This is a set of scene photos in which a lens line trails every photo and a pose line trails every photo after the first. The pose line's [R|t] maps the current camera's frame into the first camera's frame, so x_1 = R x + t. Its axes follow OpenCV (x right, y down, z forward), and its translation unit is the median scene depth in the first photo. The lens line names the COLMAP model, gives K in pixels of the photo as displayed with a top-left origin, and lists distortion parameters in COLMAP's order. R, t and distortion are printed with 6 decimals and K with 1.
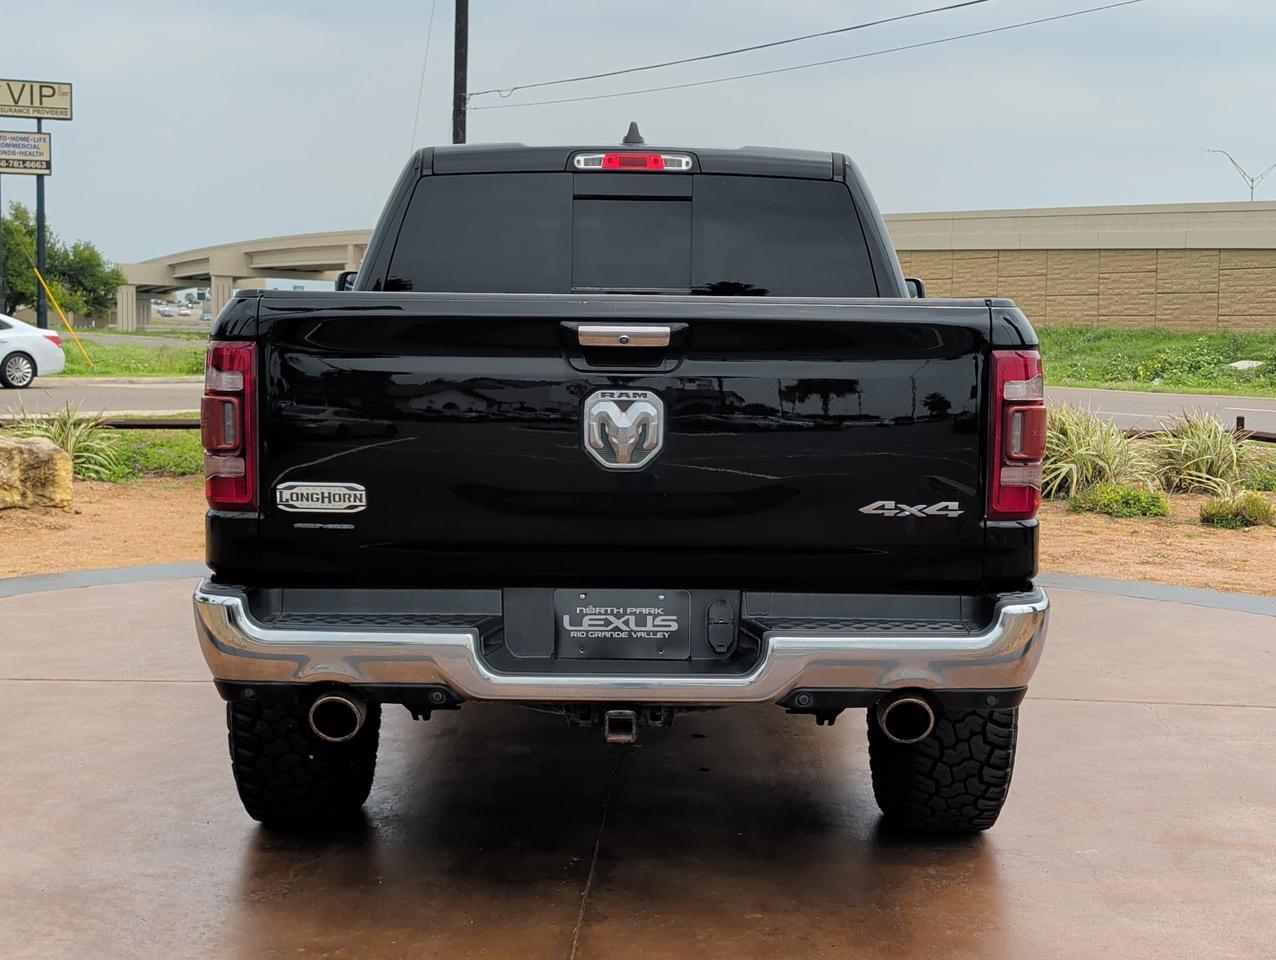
lens RADIAL K [[1877.8, 0, 638.0], [0, 1877.8, 480.0], [0, 0, 1]] dist [0.290440, -1.155567]
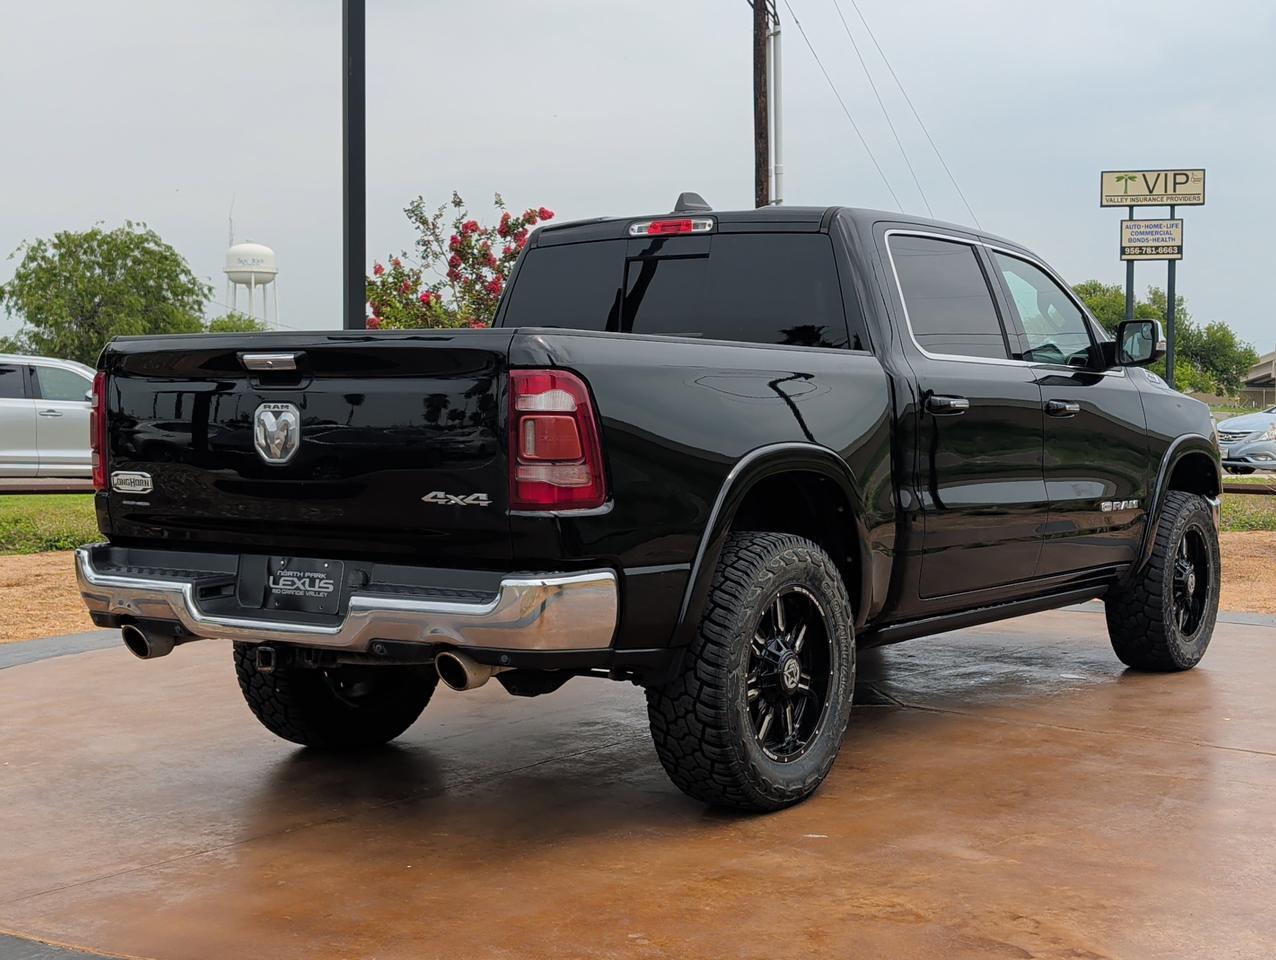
lens RADIAL K [[1859.6, 0, 639.4], [0, 1859.6, 448.7], [0, 0, 1]] dist [0.124247, -0.043424]
pose [[0.834474, 0.006354, -0.551011, 0.894540], [-0.038033, 0.998213, -0.046088, 0.033475], [0.549733, 0.059416, 0.833225, 0.050030]]
